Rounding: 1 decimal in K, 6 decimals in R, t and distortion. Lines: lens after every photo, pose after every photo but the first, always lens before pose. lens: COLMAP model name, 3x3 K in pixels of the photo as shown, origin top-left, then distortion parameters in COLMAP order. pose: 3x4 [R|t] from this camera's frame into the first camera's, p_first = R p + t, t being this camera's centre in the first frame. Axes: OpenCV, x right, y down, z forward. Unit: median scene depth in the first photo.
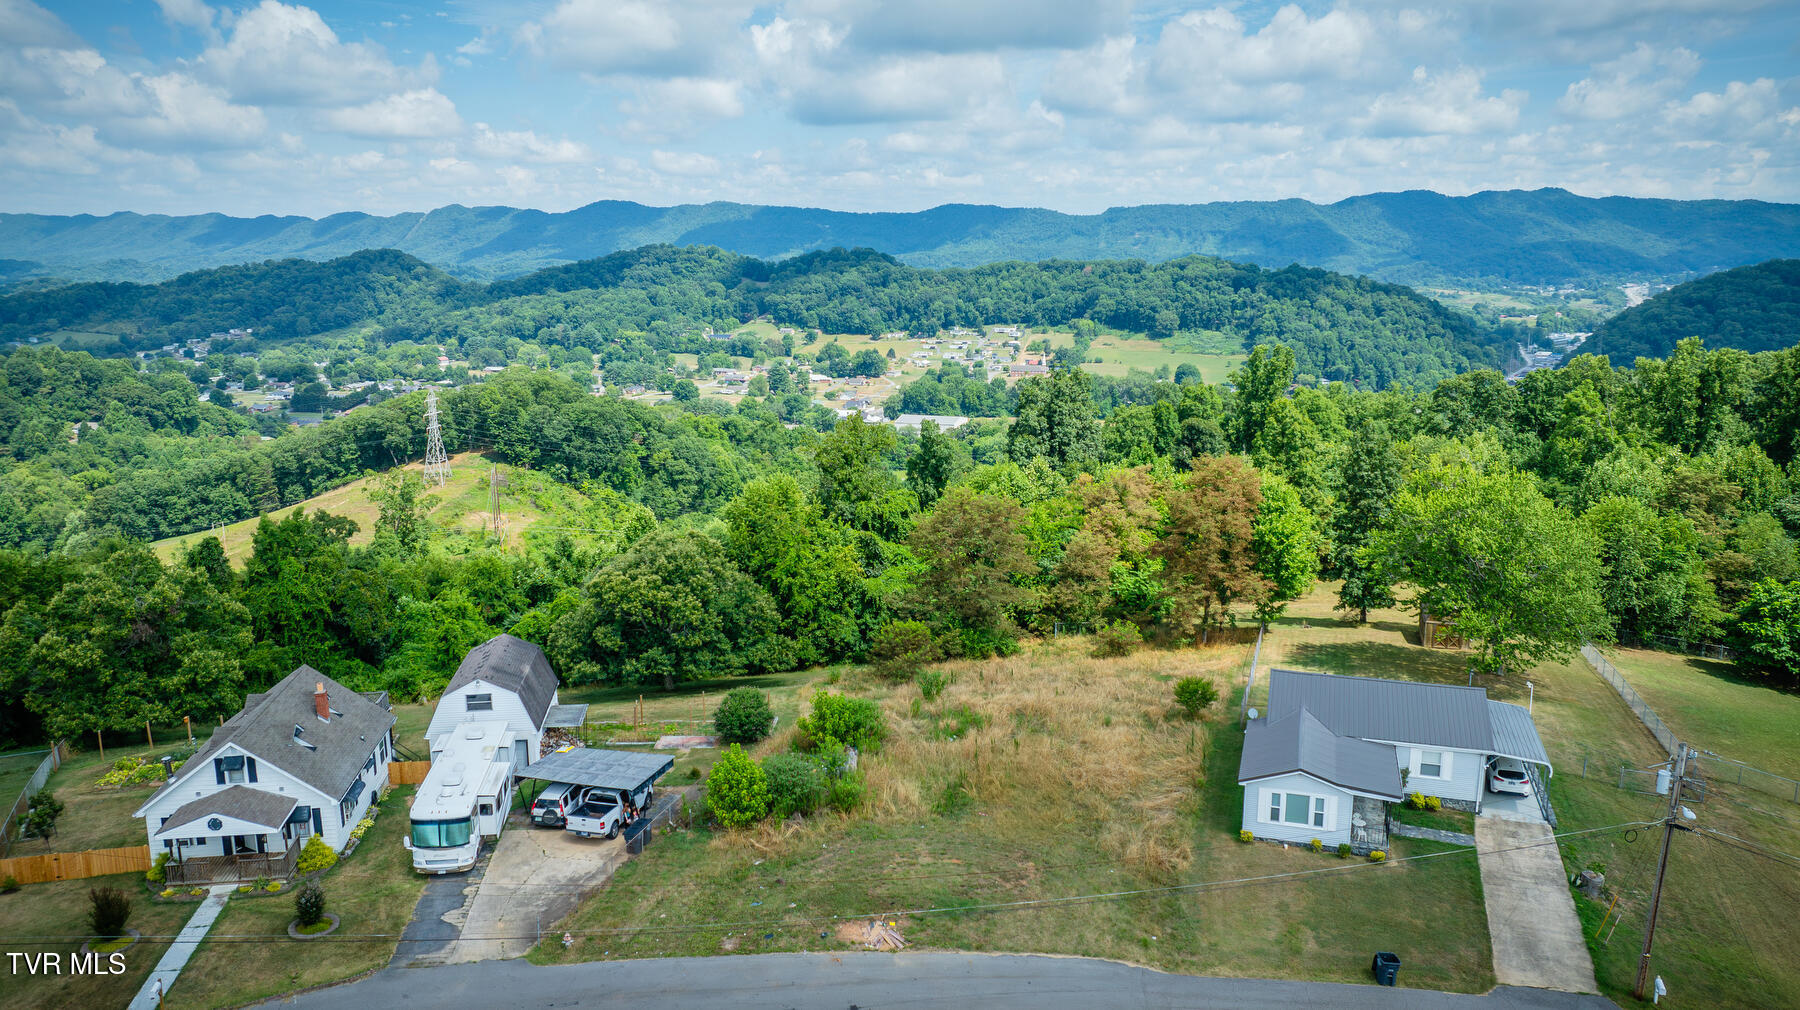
lens RADIAL K [[1263.0, 0, 901.4], [0, 1263.0, 513.4], [0, 0, 1]] dist [-0.024711, 0.018045]
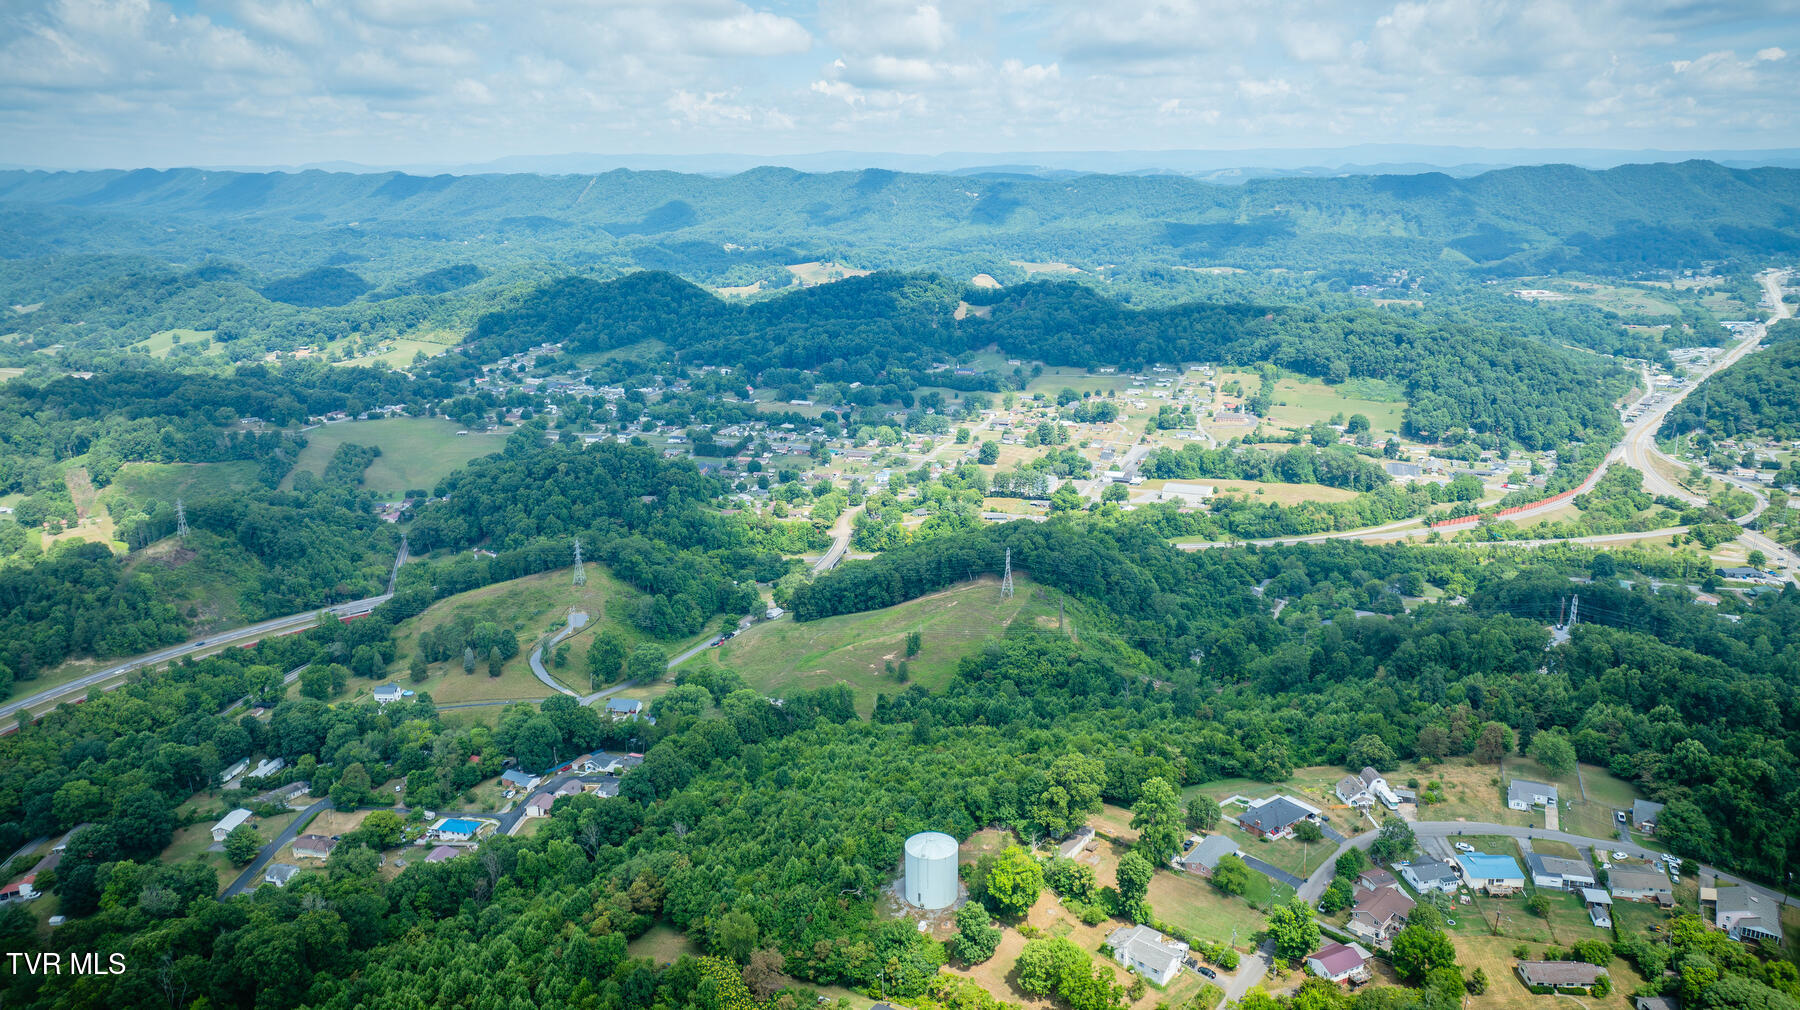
lens RADIAL K [[1263.0, 0, 906.0], [0, 1263.0, 505.6], [0, 0, 1]] dist [-0.024711, 0.018045]
pose [[0.996550, 0.020884, -0.080322, -0.106288], [-0.017036, 0.998688, 0.048297, -0.071095], [0.081226, -0.046762, 0.995598, -0.256175]]
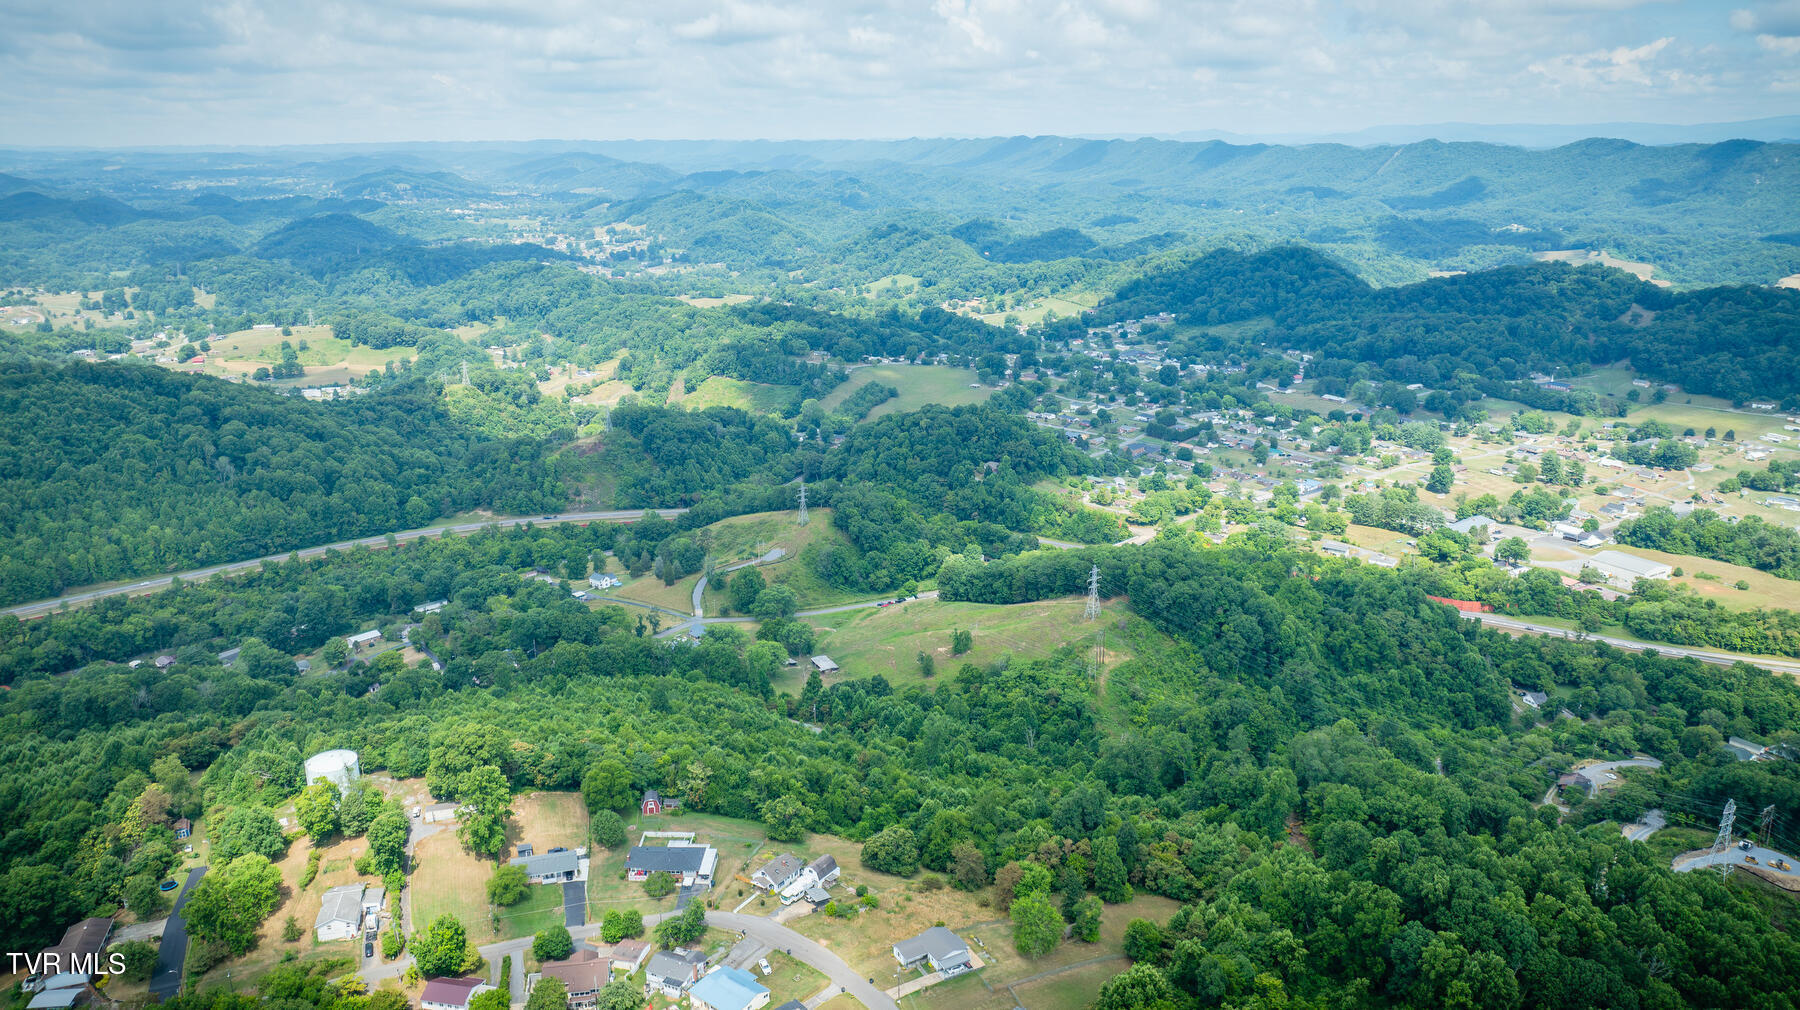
lens RADIAL K [[1263.0, 0, 904.0], [0, 1263.0, 500.8], [0, 0, 1]] dist [-0.024711, 0.018045]
pose [[0.740625, 0.186576, -0.645495, 0.149727], [-0.142984, 0.982434, 0.119910, -0.100431], [0.656529, 0.003487, 0.754293, -0.132994]]
